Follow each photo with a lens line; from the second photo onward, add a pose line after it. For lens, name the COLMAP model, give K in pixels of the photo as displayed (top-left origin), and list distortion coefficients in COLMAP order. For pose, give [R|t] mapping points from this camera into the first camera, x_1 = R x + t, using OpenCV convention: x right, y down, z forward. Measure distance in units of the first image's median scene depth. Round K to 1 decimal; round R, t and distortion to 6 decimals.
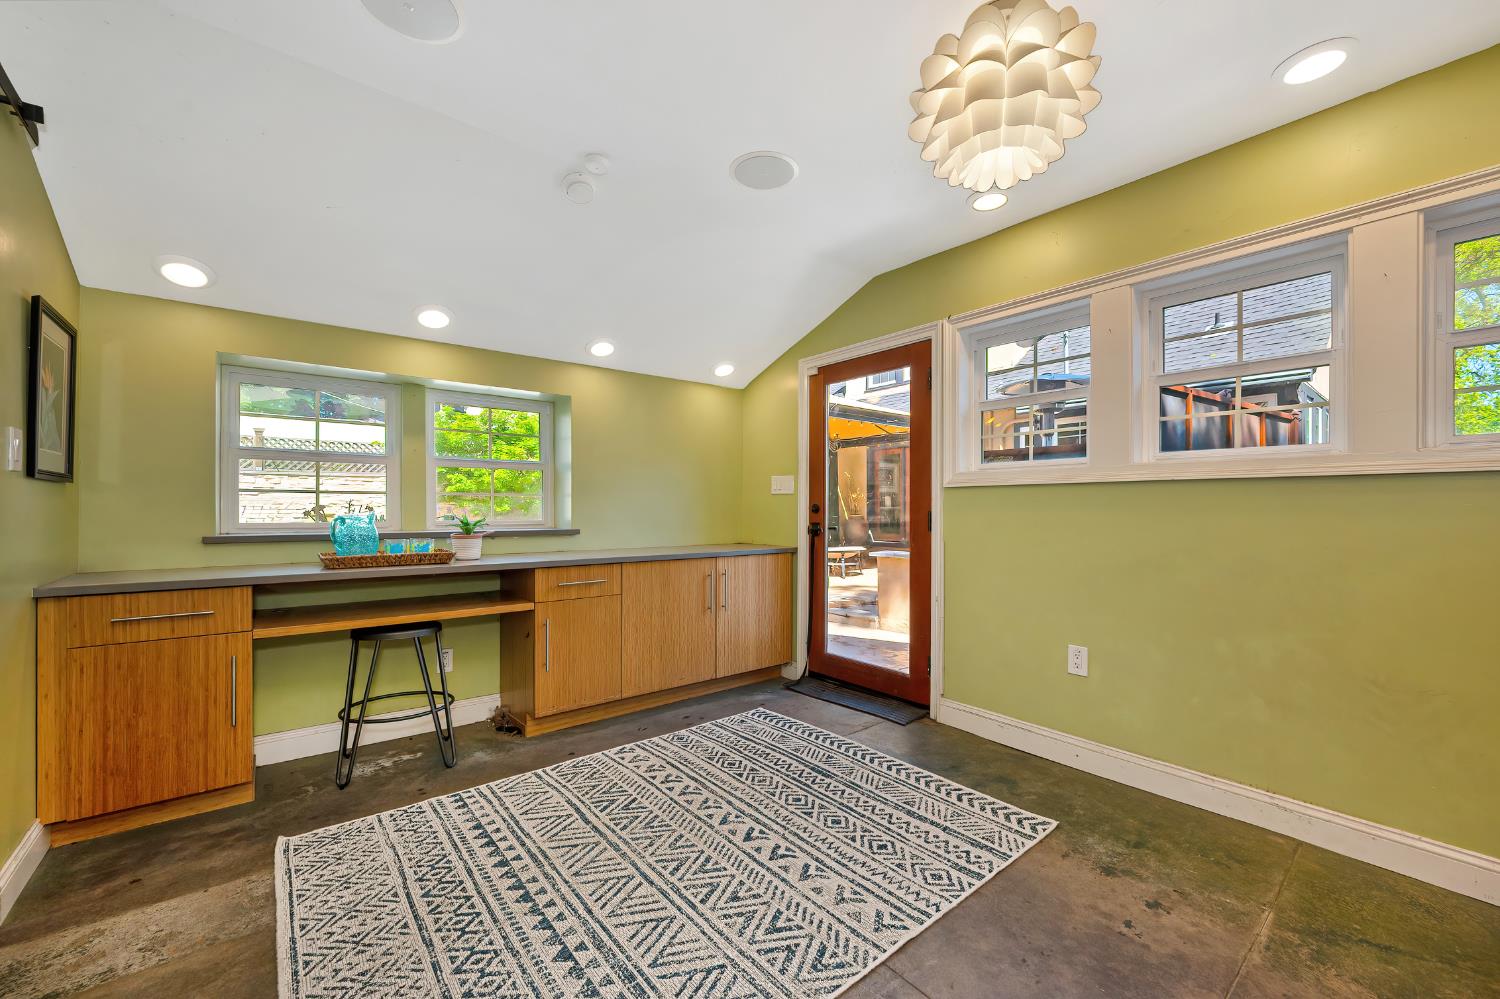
lens RADIAL K [[591.5, 0, 755.2], [0, 591.5, 500.6], [0, 0, 1]] dist [-0.000854, -0.000089]
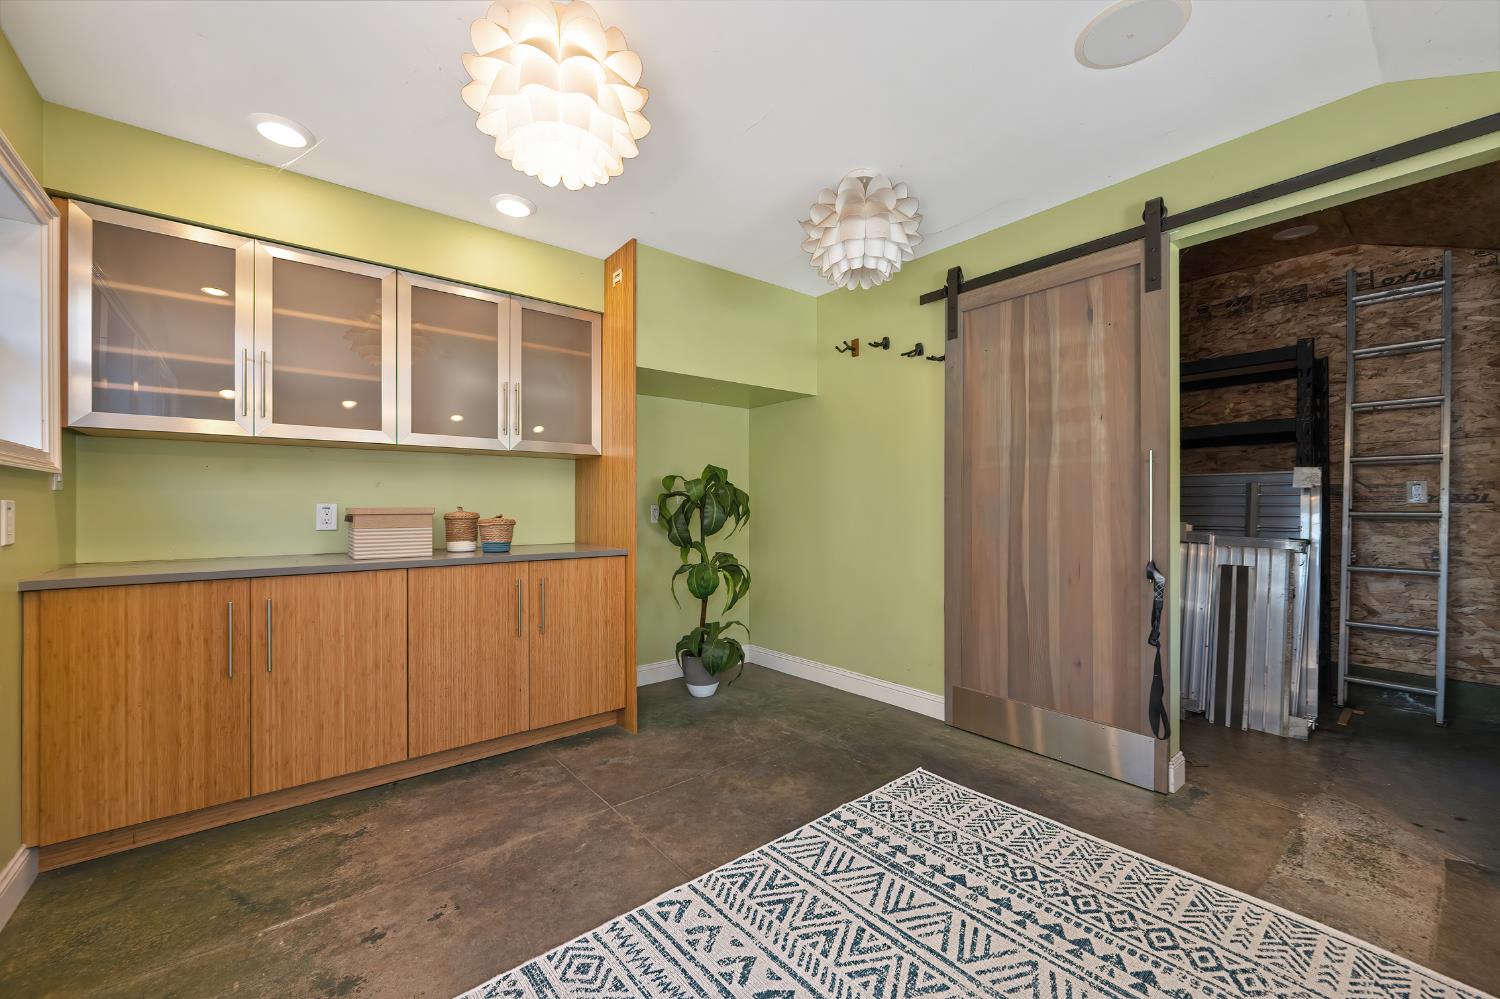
lens RADIAL K [[591.5, 0, 755.2], [0, 591.5, 500.6], [0, 0, 1]] dist [-0.000854, -0.000089]
pose [[-1.000000, 0.000265, -0.000078, 0.082534], [0.000266, 0.999786, -0.020670, 0.022792], [0.000073, -0.020670, -0.999786, 2.024655]]
